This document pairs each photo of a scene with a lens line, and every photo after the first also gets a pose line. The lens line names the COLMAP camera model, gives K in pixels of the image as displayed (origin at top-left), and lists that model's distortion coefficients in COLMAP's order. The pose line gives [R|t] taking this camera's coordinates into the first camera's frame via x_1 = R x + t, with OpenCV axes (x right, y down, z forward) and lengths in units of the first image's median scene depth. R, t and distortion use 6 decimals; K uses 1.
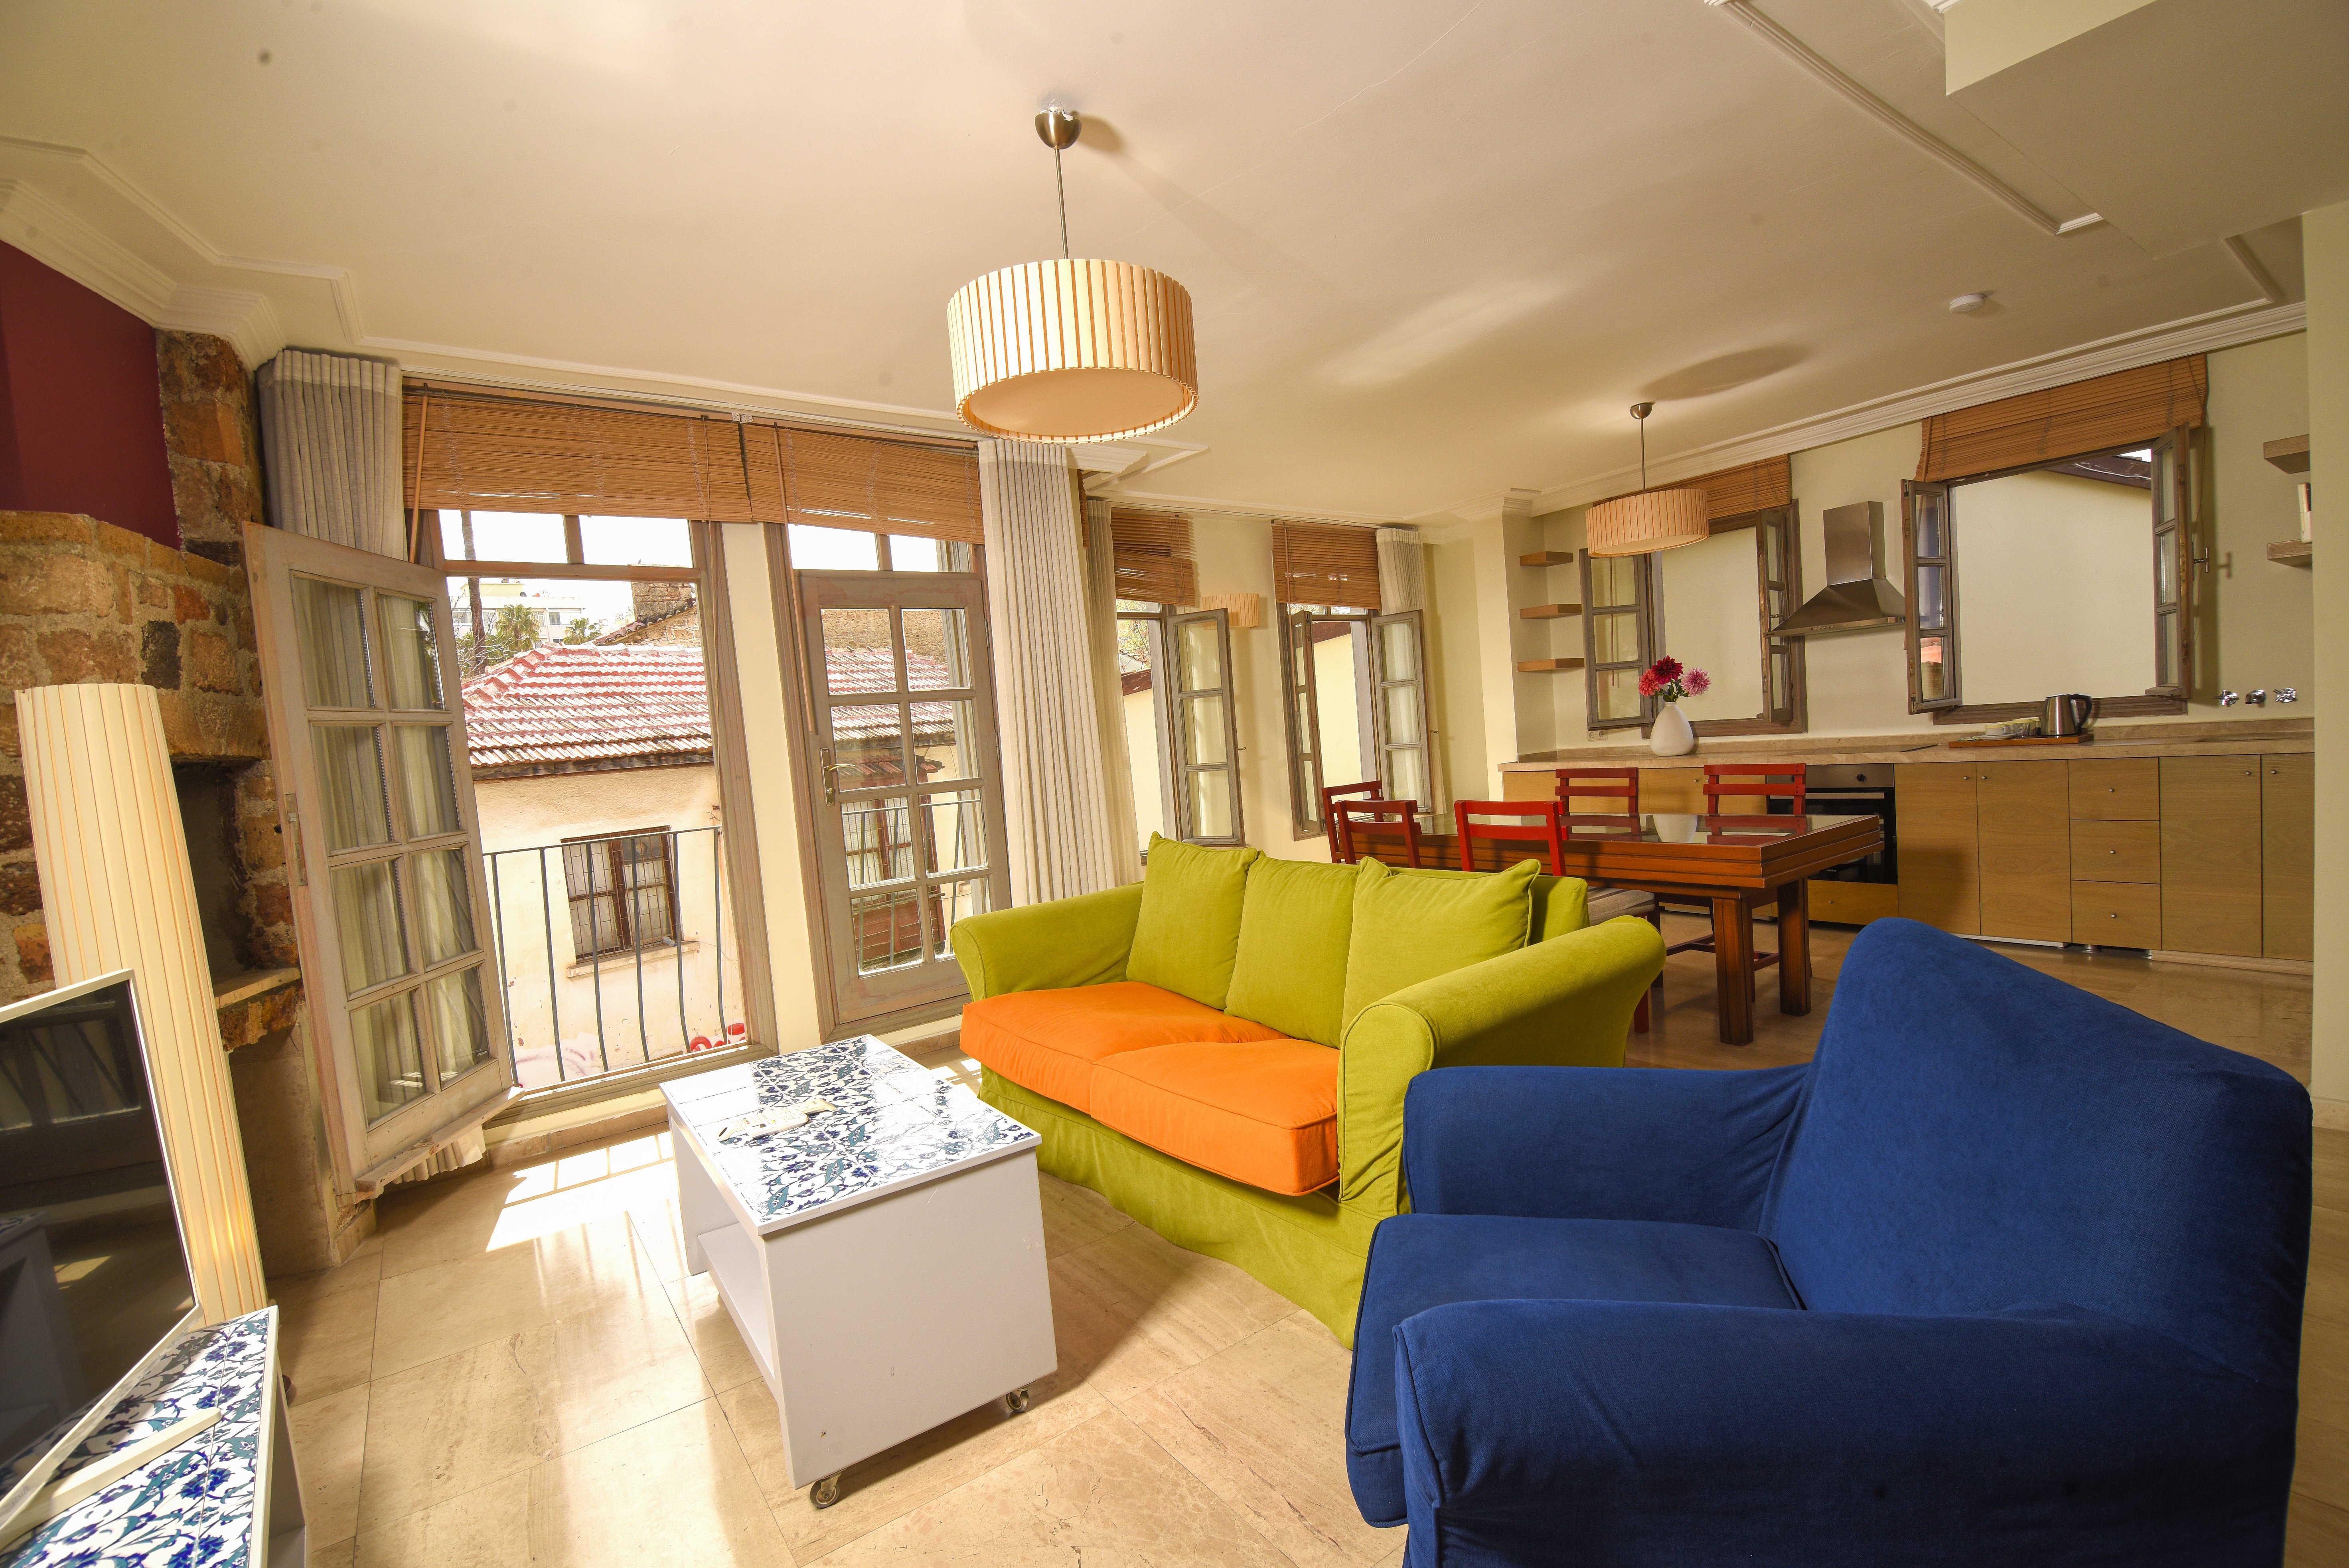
lens RADIAL K [[1058.6, 0, 1182.7], [0, 1058.6, 809.9], [0, 0, 1]] dist [-0.014380, -0.000845]
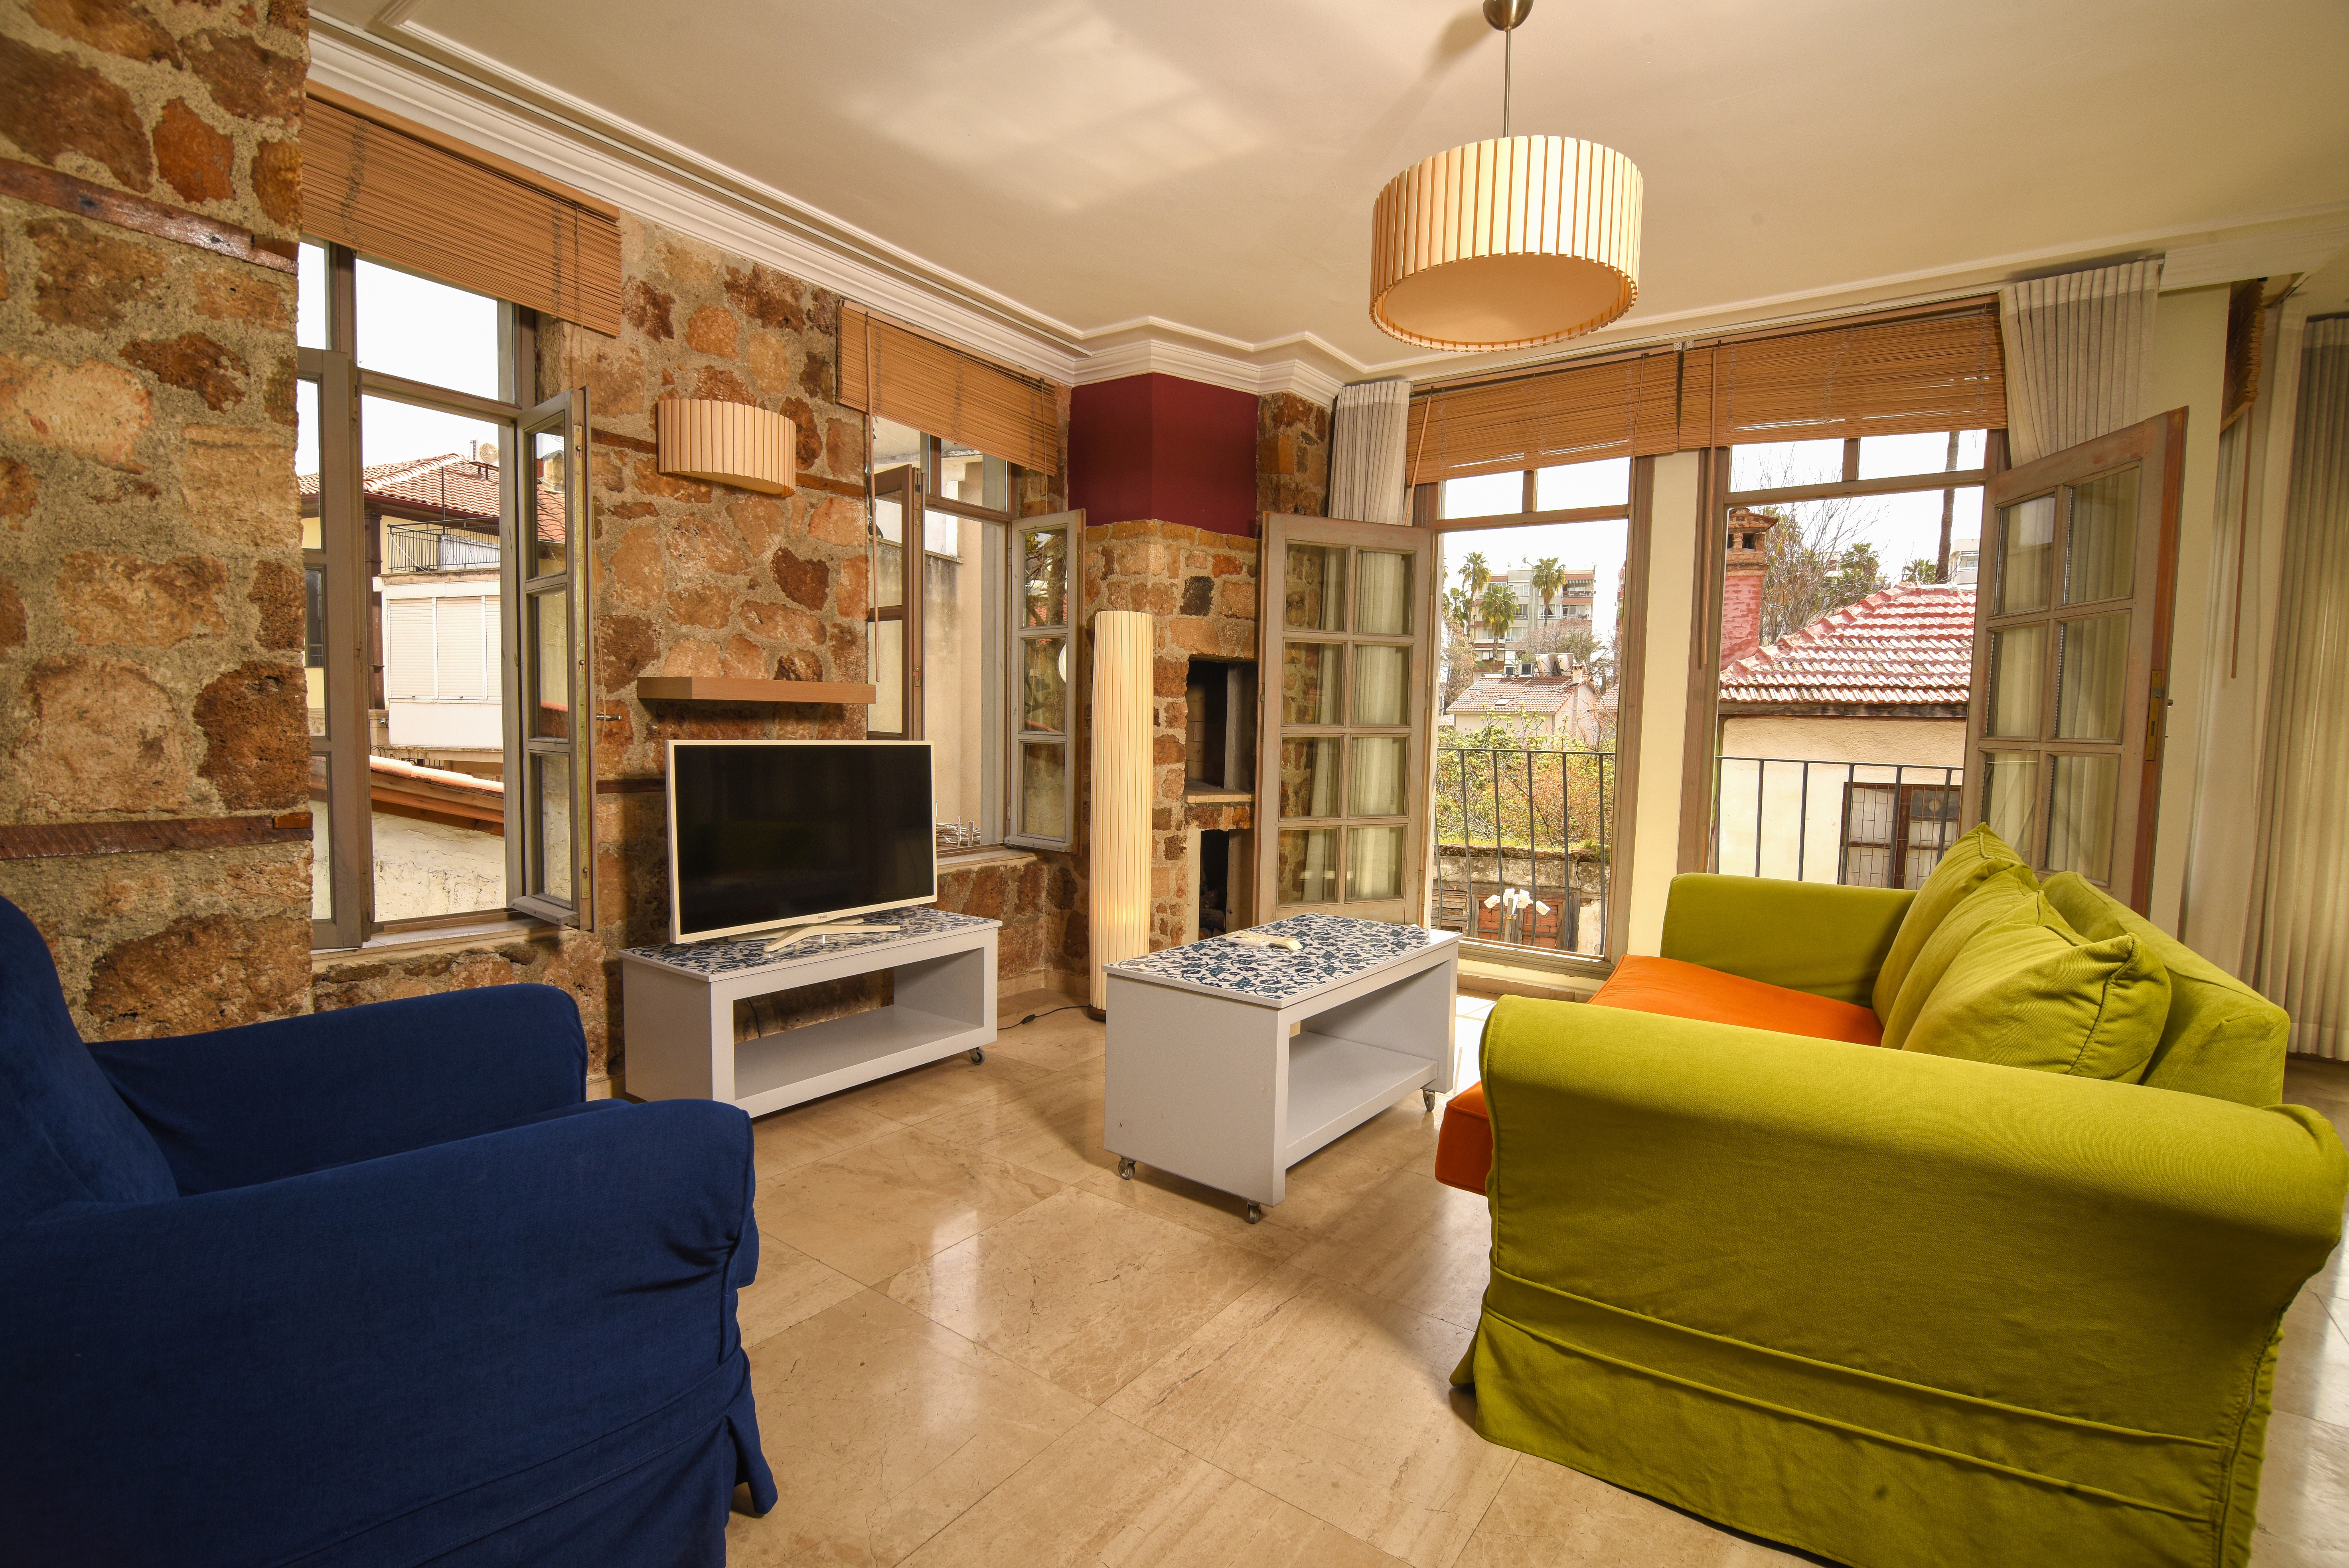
lens RADIAL K [[1058.6, 0, 1182.7], [0, 1058.6, 809.9], [0, 0, 1]] dist [-0.014380, -0.000845]
pose [[0.309273, 0.163225, -0.936861, 0.434016], [-0.115937, 0.984283, 0.133214, -0.018447], [0.943880, 0.067417, 0.323336, 0.262571]]
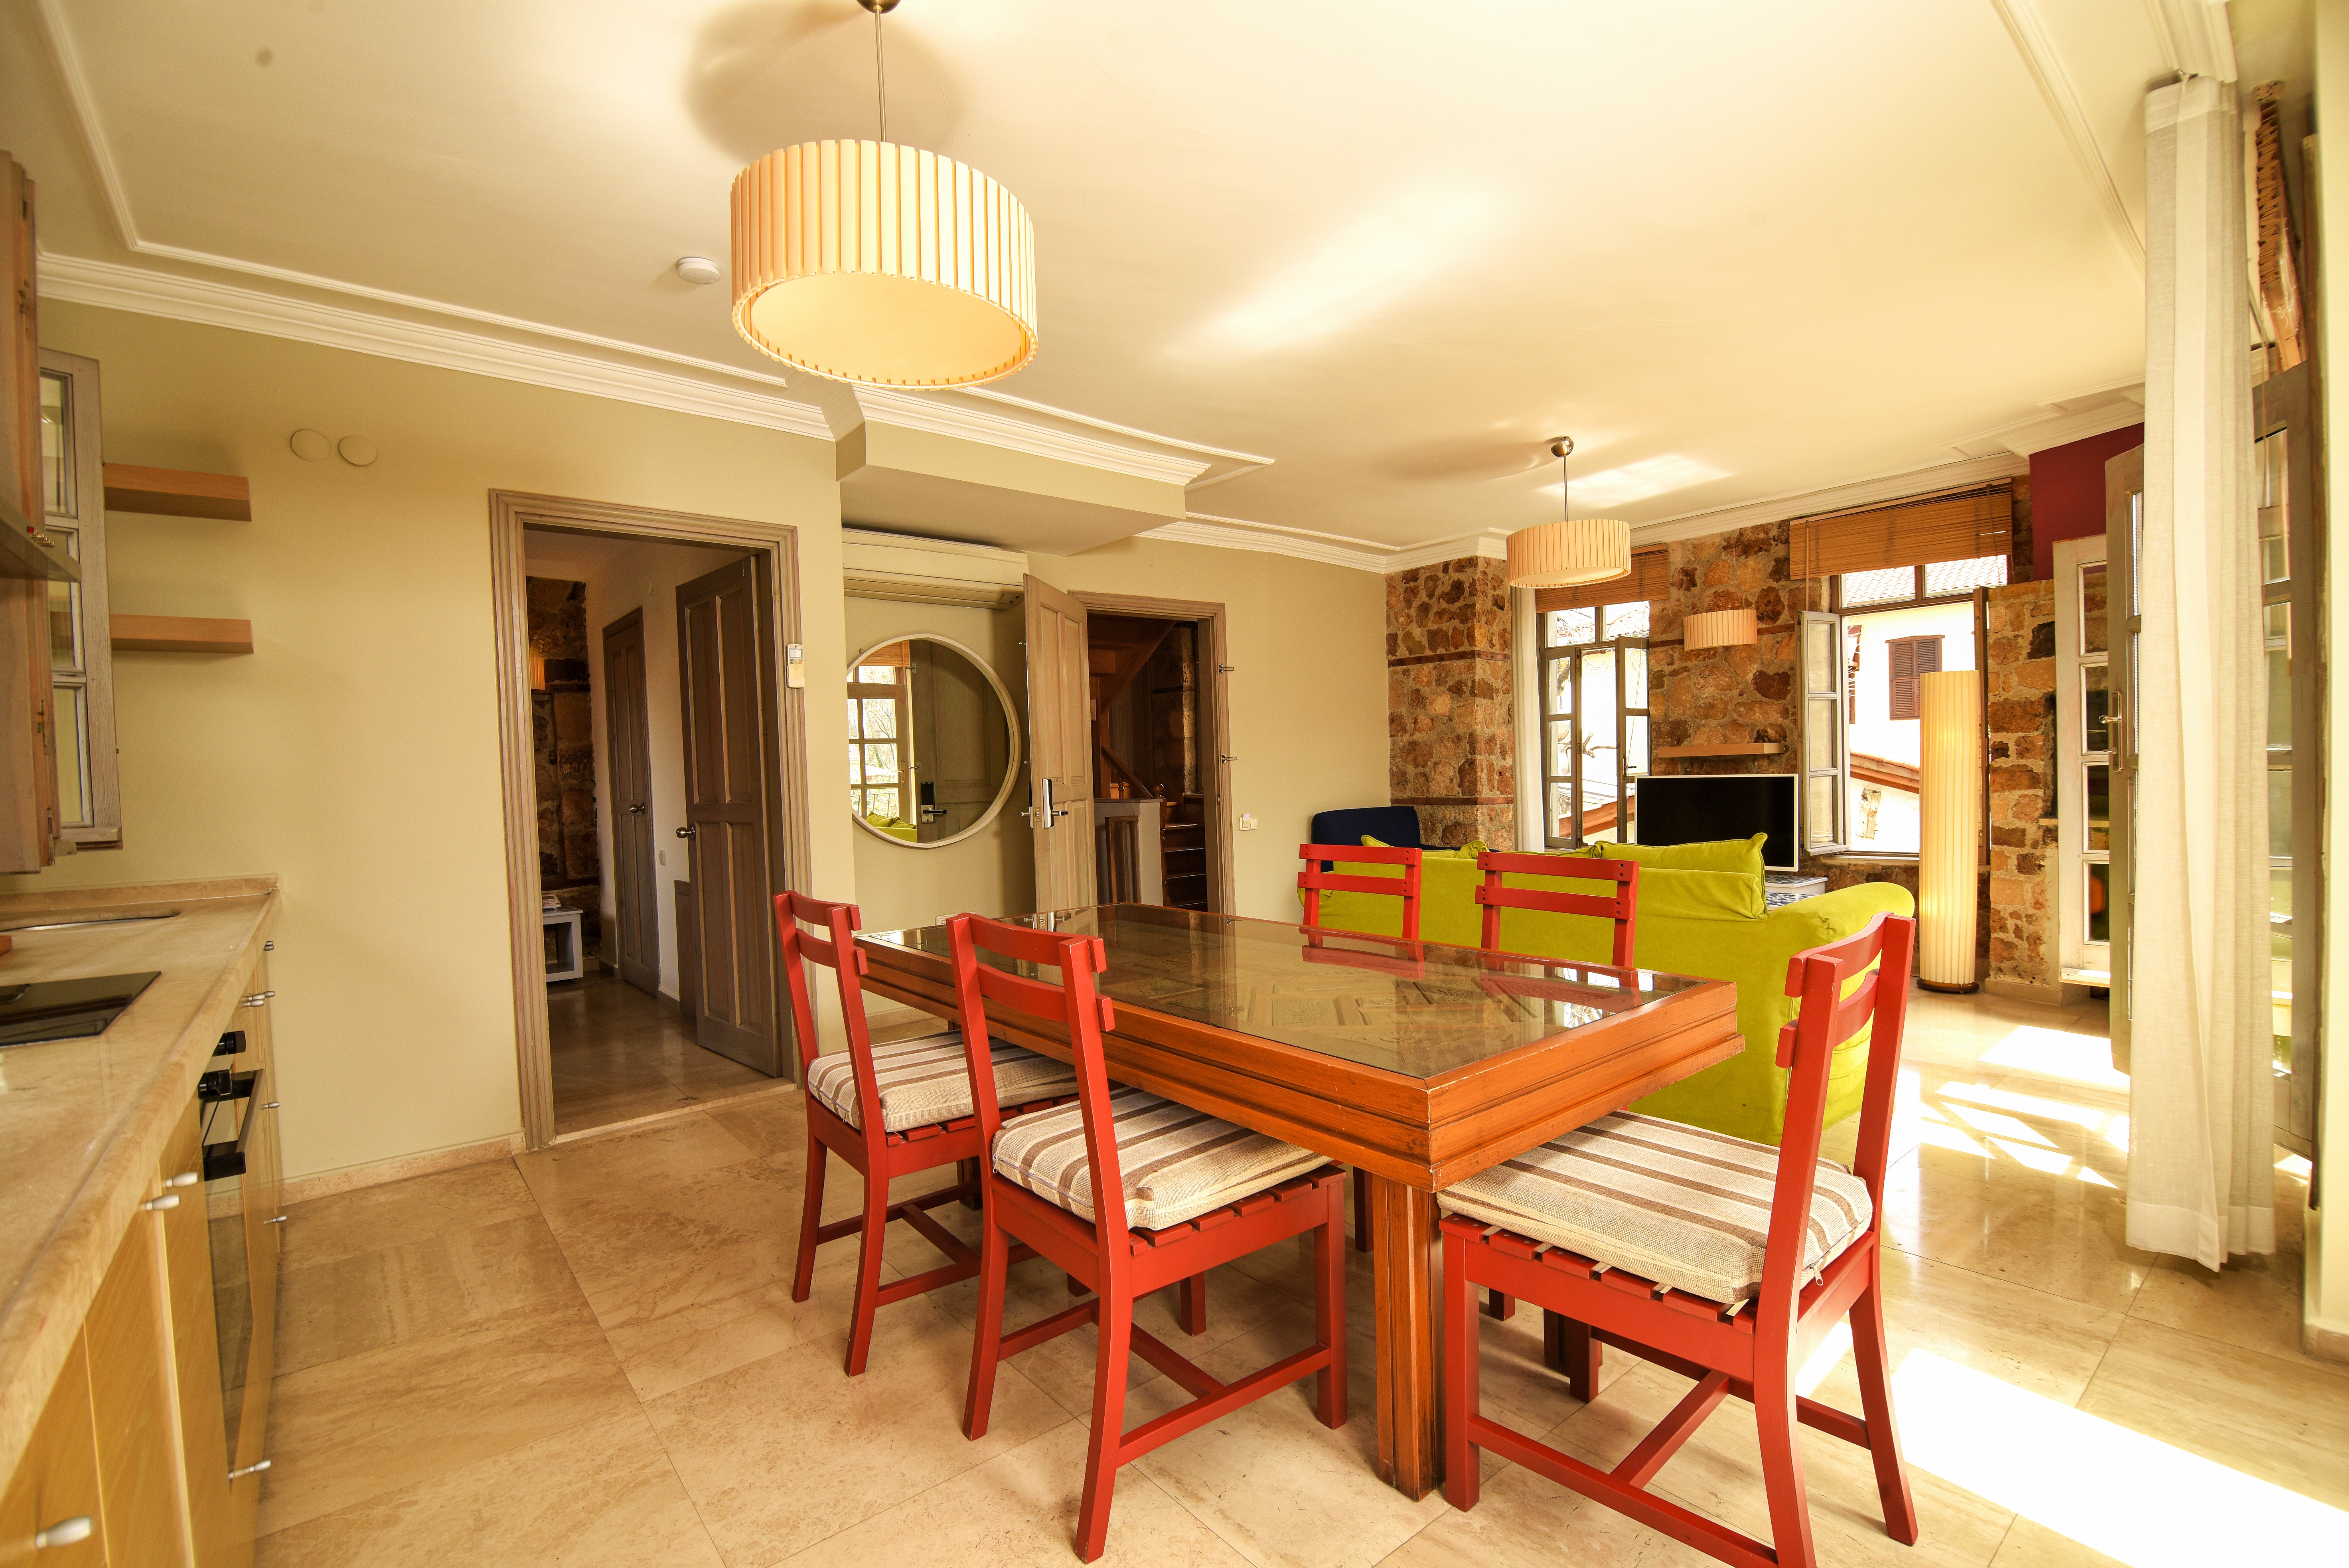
lens RADIAL K [[1058.6, 0, 1182.7], [0, 1058.6, 809.9], [0, 0, 1]] dist [-0.014380, -0.000845]
pose [[-0.992758, 0.111908, -0.043687, 0.444175], [0.106454, 0.988014, 0.111787, -0.136508], [0.055673, 0.106327, -0.992771, 1.741574]]
